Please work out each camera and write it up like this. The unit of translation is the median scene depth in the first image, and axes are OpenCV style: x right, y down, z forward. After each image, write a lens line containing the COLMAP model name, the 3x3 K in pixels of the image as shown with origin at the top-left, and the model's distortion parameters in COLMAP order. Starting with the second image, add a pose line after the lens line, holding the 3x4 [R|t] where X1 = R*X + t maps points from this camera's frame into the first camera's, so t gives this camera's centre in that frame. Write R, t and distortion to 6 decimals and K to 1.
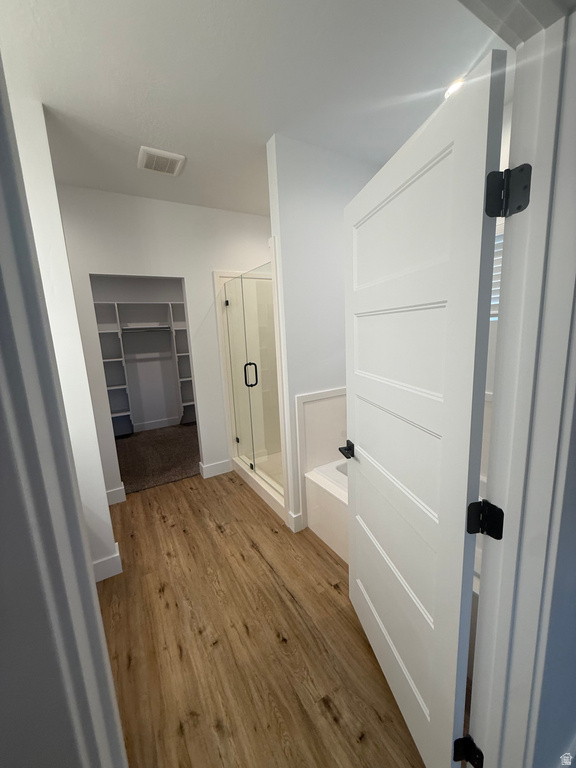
lens RADIAL K [[305.8, 0, 286.9], [0, 305.8, 383.1], [0, 0, 1]] dist [0.007501, 0.000323]
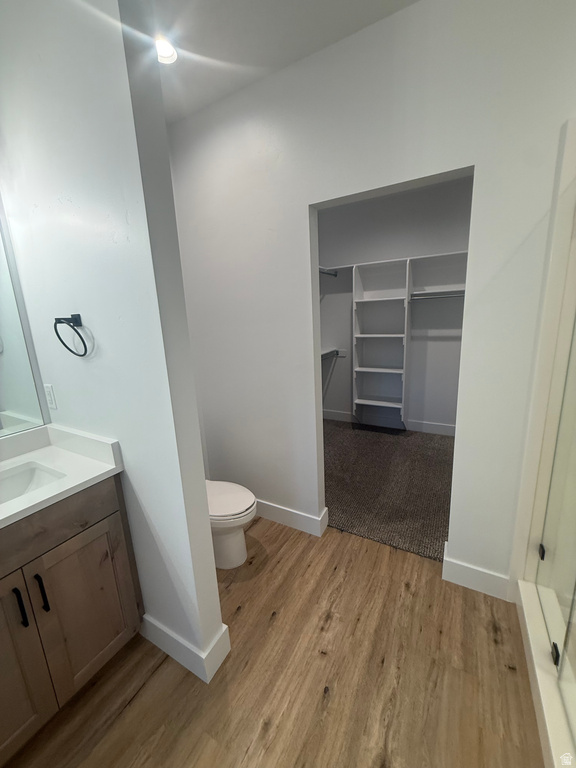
lens RADIAL K [[305.5, 0, 288.7], [0, 305.5, 382.8], [0, 0, 1]] dist [-0.000627, 0.000126]
pose [[0.505754, 0.211678, -0.836304, -0.045533], [-0.132541, 0.976985, 0.167132, -0.087127], [0.852435, 0.026317, 0.522170, 0.614585]]
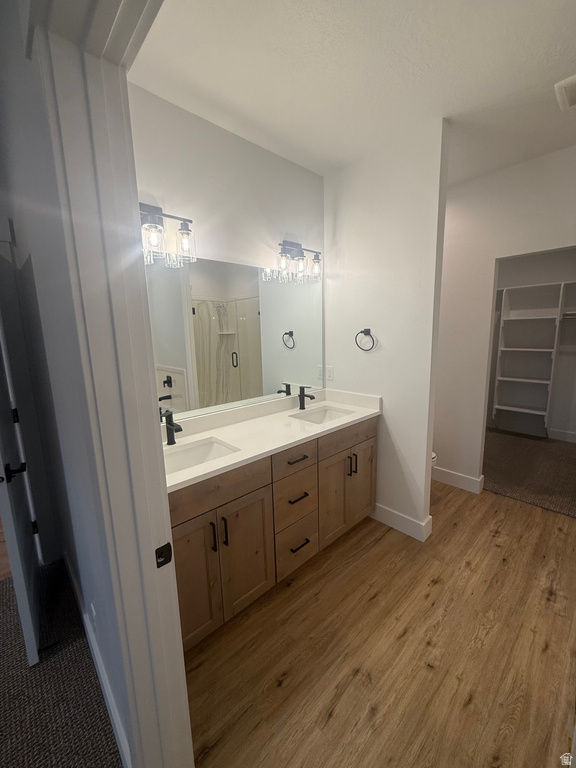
lens RADIAL K [[308.2, 0, 294.1], [0, 308.2, 383.2], [0, 0, 1]] dist [0.009109, -0.000219]
pose [[0.232493, 0.199016, -0.952019, 0.220392], [-0.156576, 0.973732, 0.165317, -0.031117], [0.959912, 0.110628, 0.257547, 0.167977]]
